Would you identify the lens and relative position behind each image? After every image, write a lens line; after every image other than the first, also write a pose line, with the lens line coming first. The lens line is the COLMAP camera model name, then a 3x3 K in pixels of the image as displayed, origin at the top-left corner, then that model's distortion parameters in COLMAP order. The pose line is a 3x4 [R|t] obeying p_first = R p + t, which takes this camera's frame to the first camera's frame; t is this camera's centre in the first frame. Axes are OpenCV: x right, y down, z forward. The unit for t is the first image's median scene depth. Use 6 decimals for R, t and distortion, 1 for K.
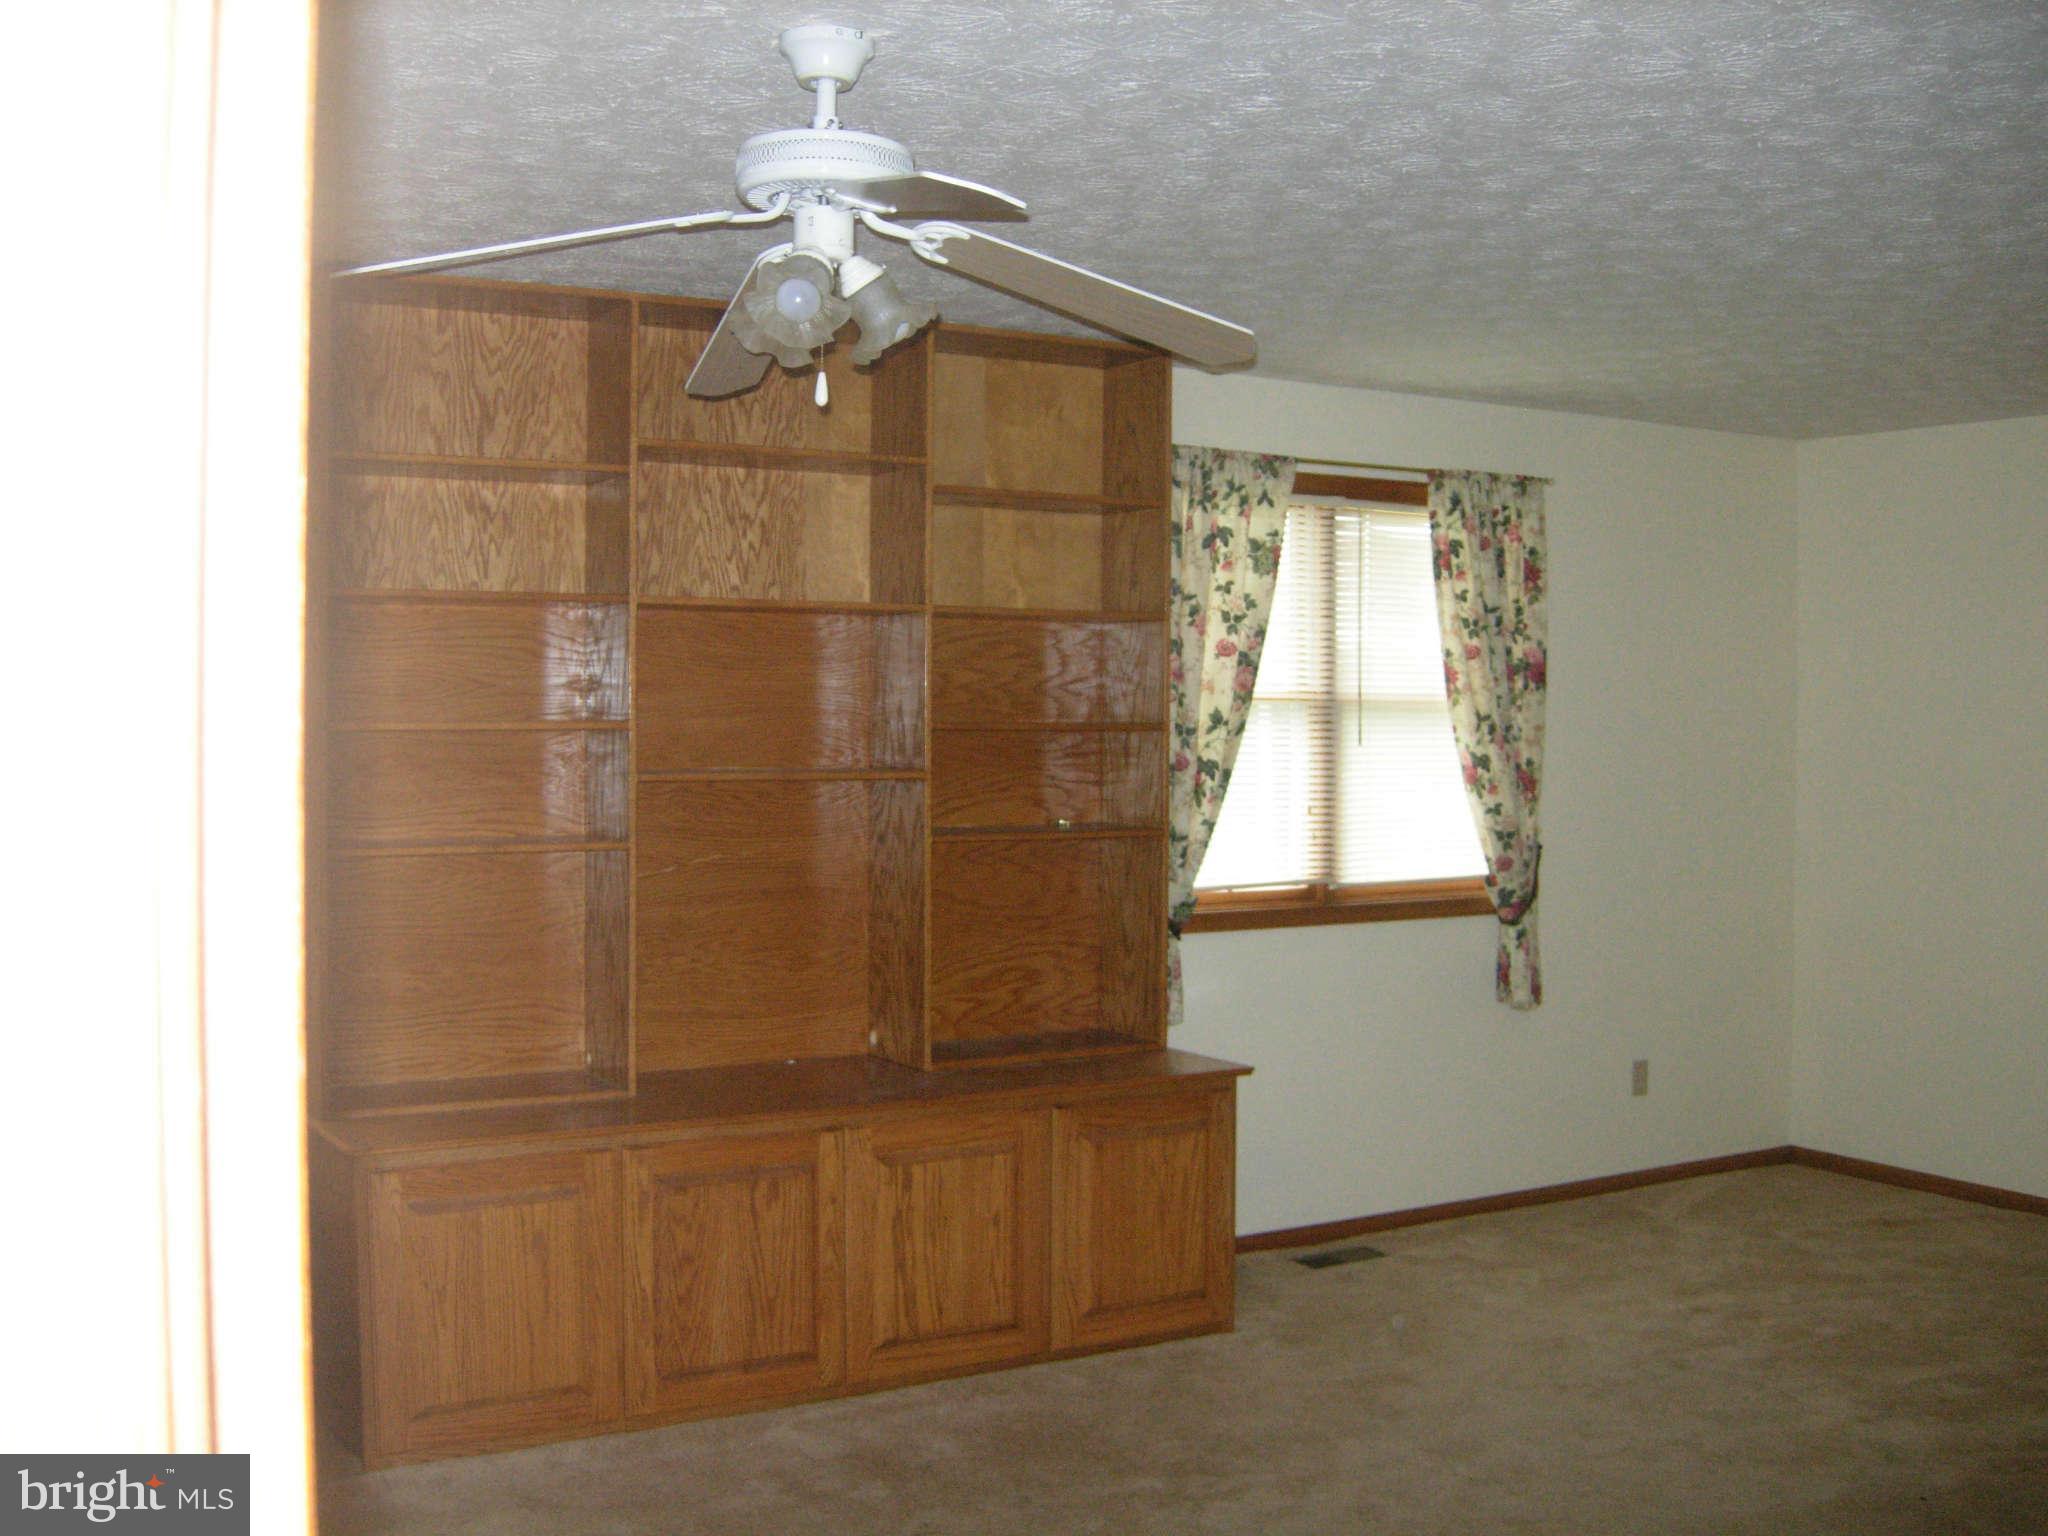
lens RADIAL K [[2041.9, 0, 1024.0], [0, 2041.9, 768.0], [0, 0, 1]] dist [-0.238961, 0.000948]
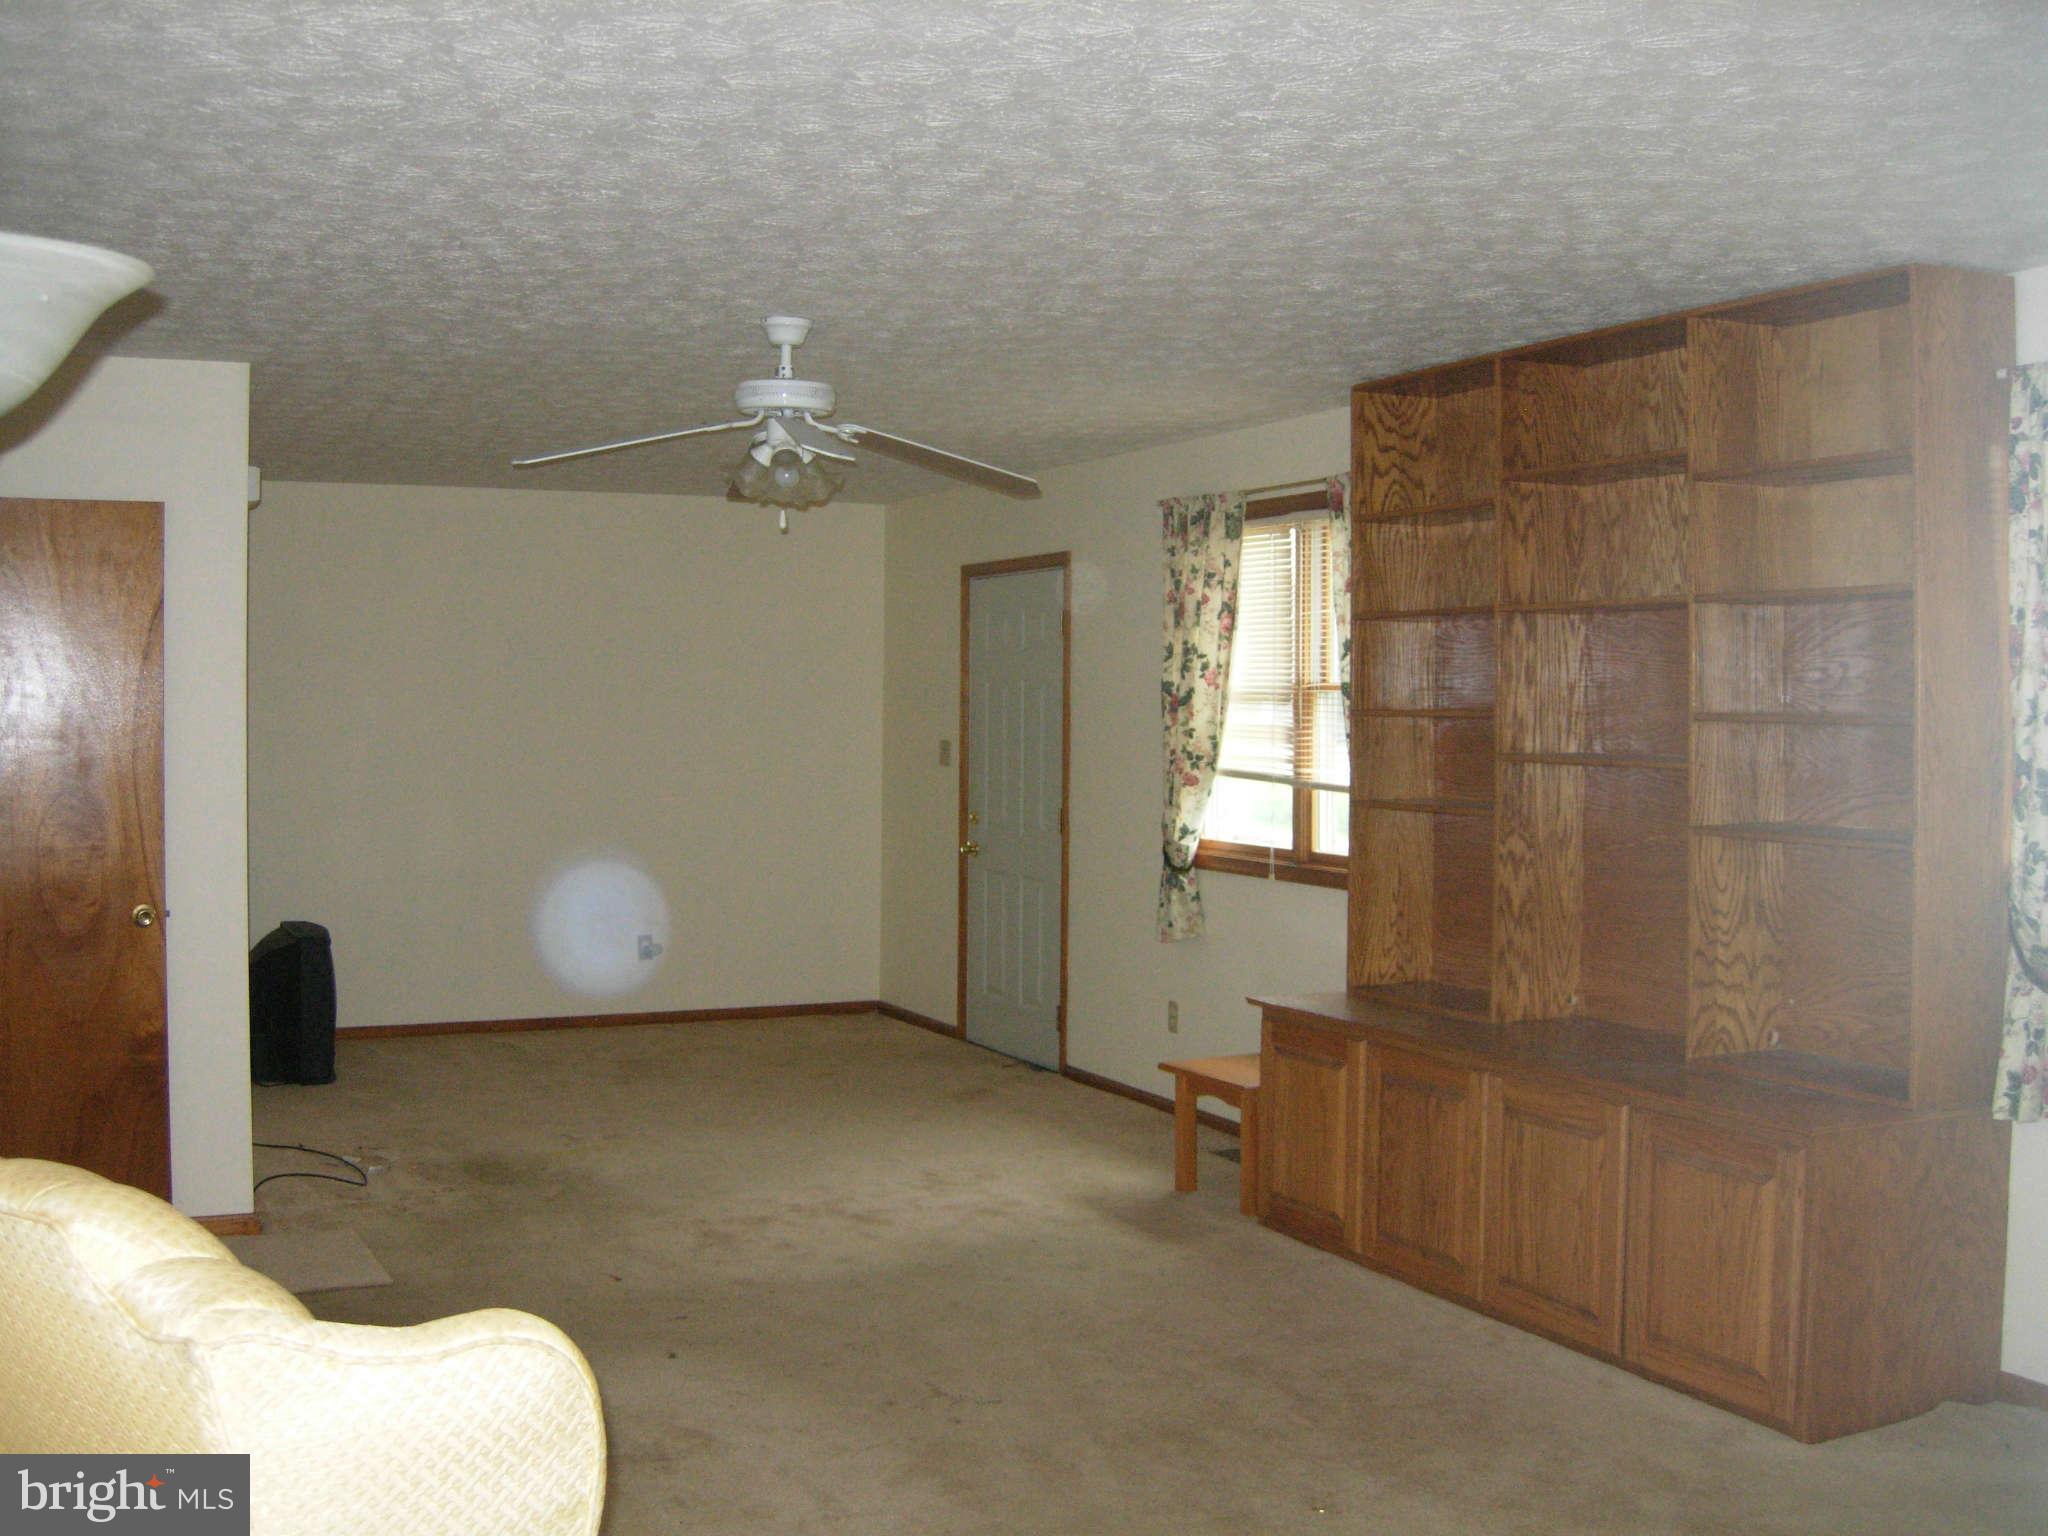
lens RADIAL K [[2192.8, 0, 1024.0], [0, 2192.8, 768.0], [0, 0, 1]] dist [-0.123668, 0.010192]
pose [[-0.082701, 0.017793, -0.996416, 1.115827], [-0.035212, 0.999164, 0.020765, -0.005655], [0.995952, 0.036803, -0.082005, 0.825503]]
